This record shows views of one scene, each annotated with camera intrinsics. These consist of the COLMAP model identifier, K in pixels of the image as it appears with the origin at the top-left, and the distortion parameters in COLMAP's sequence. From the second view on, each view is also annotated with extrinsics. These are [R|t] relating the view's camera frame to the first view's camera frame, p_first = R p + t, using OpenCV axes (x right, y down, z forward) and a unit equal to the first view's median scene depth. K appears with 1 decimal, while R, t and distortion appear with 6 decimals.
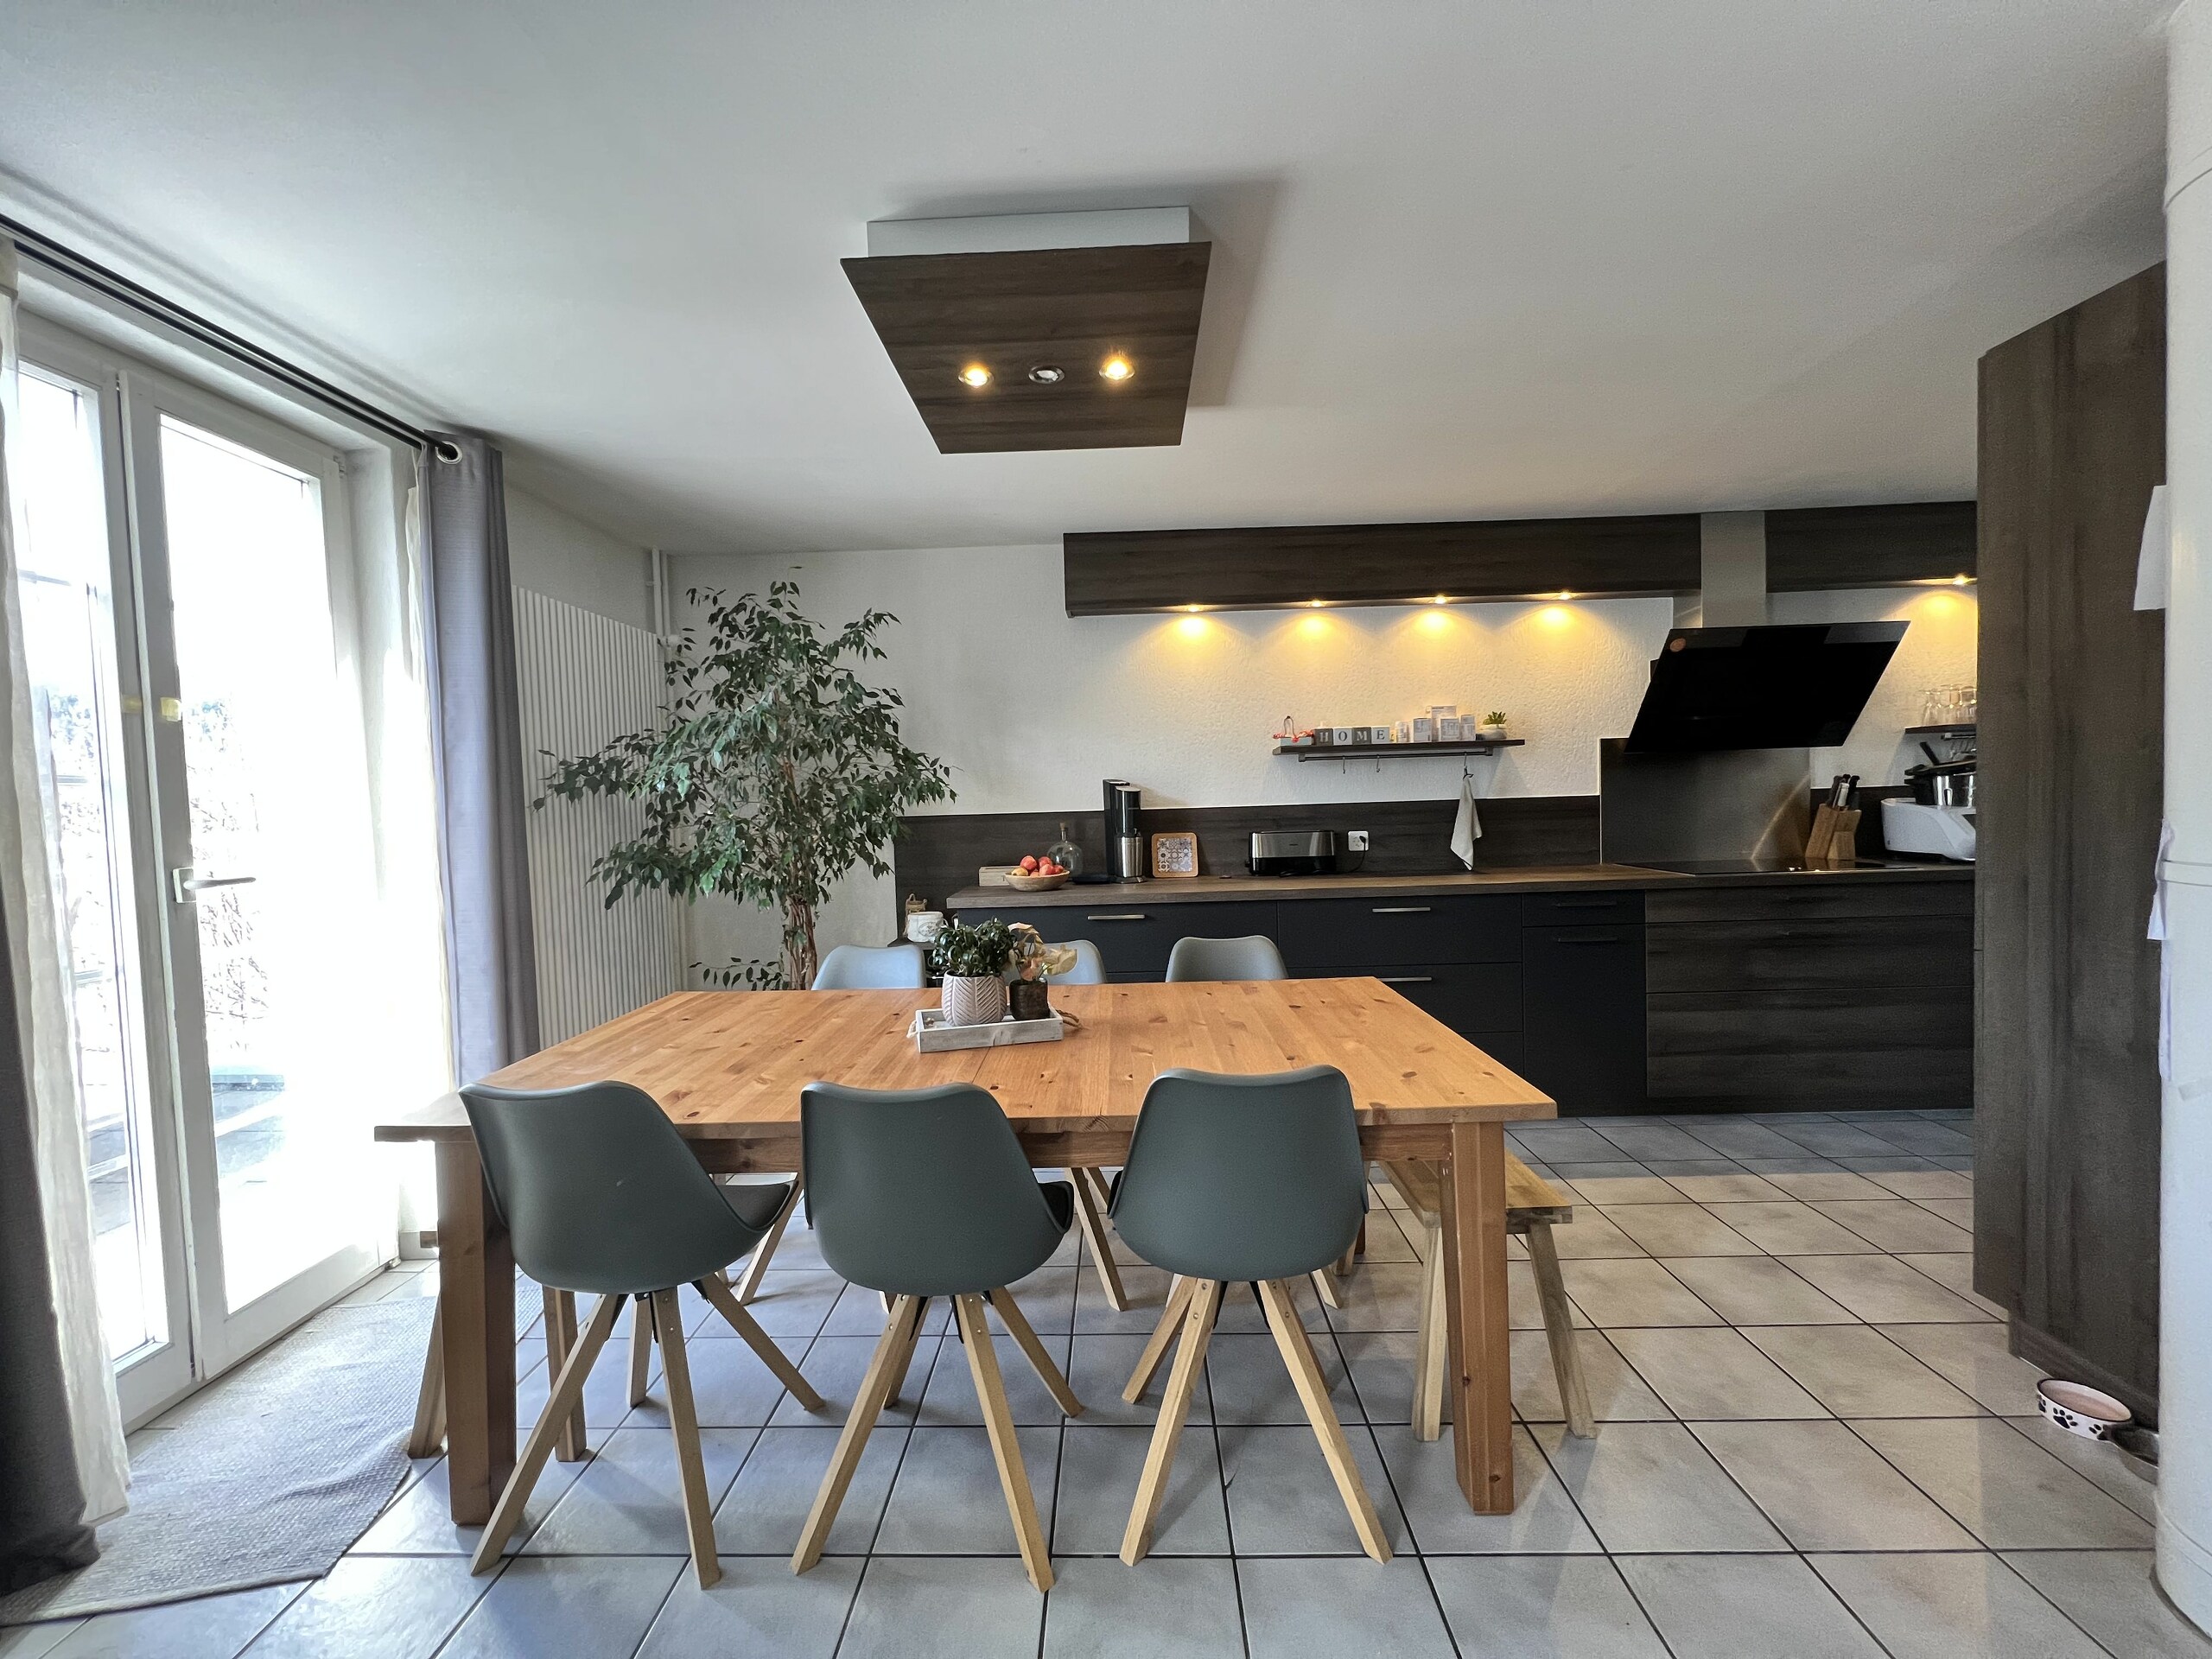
lens RADIAL K [[883.8, 0, 1108.0], [0, 883.8, 827.7], [0, 0, 1]] dist [0.001300, -0.000562]
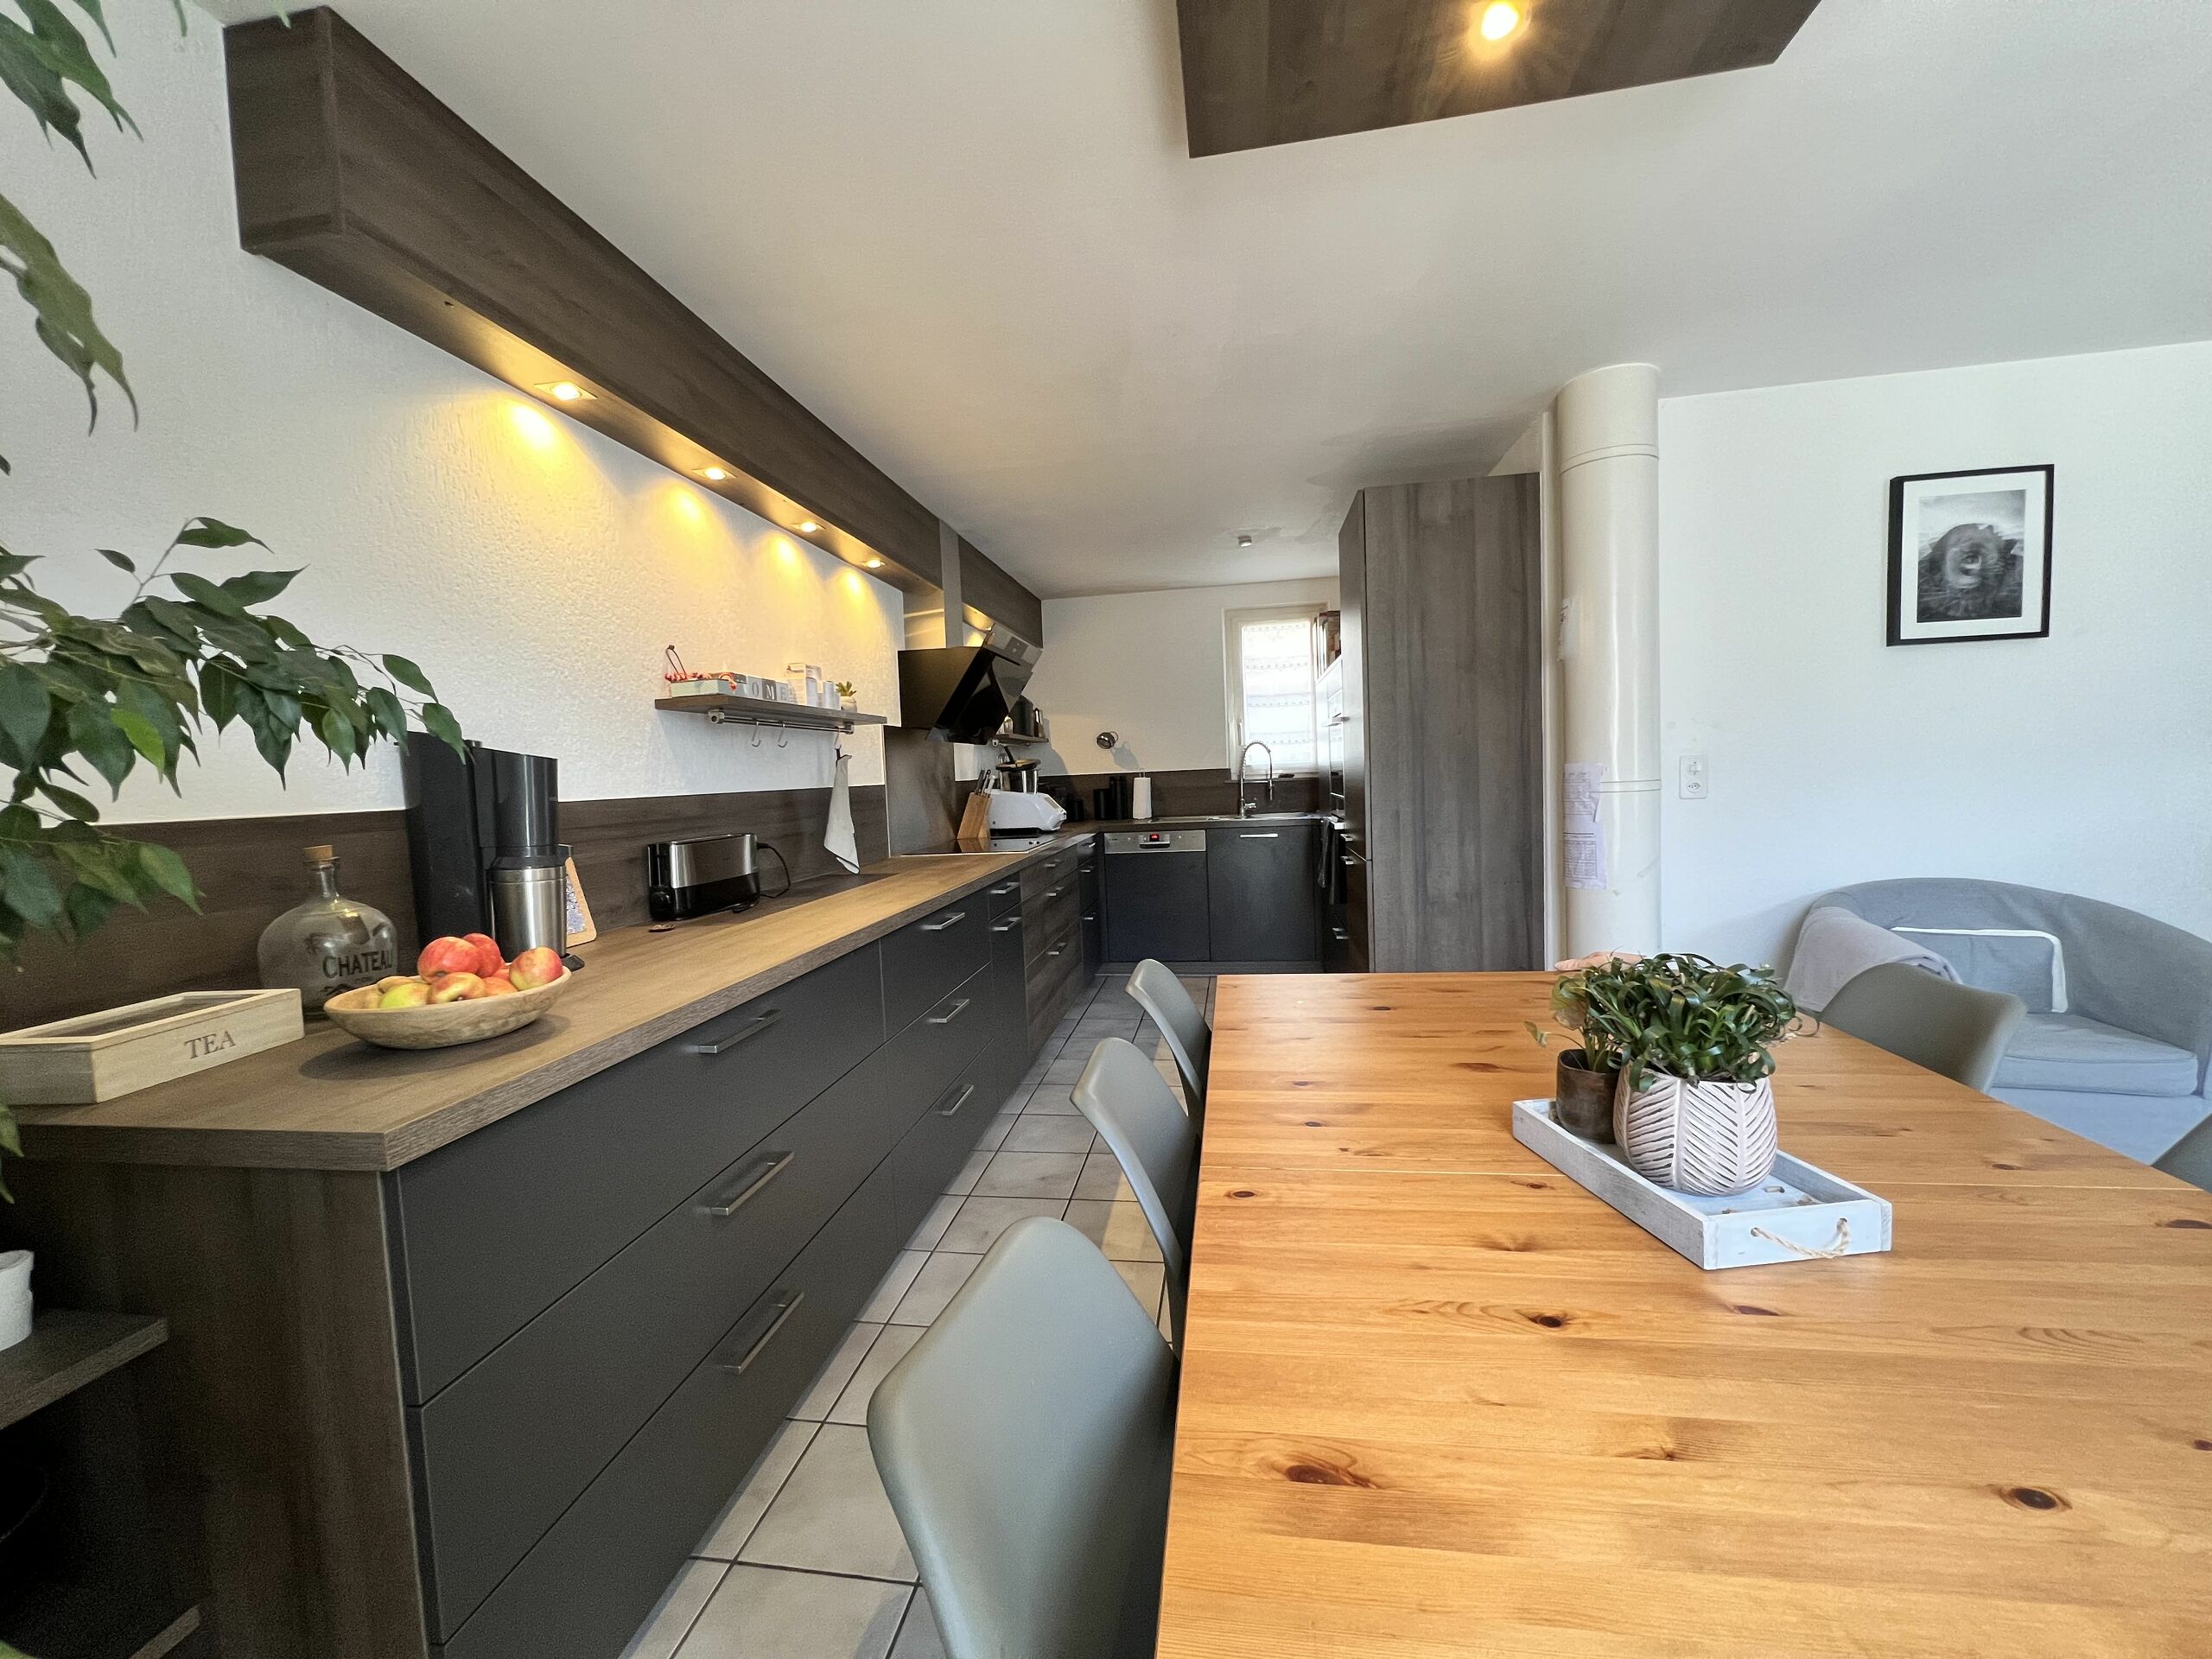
lens RADIAL K [[883.8, 0, 1104.8], [0, 883.8, 825.3], [0, 0, 1]] dist [0.001300, -0.000562]
pose [[0.141176, -0.034786, 0.989373, -0.352433], [0.073095, 0.997021, 0.024625, 0.000788], [-0.987282, 0.068841, 0.143298, 0.652262]]
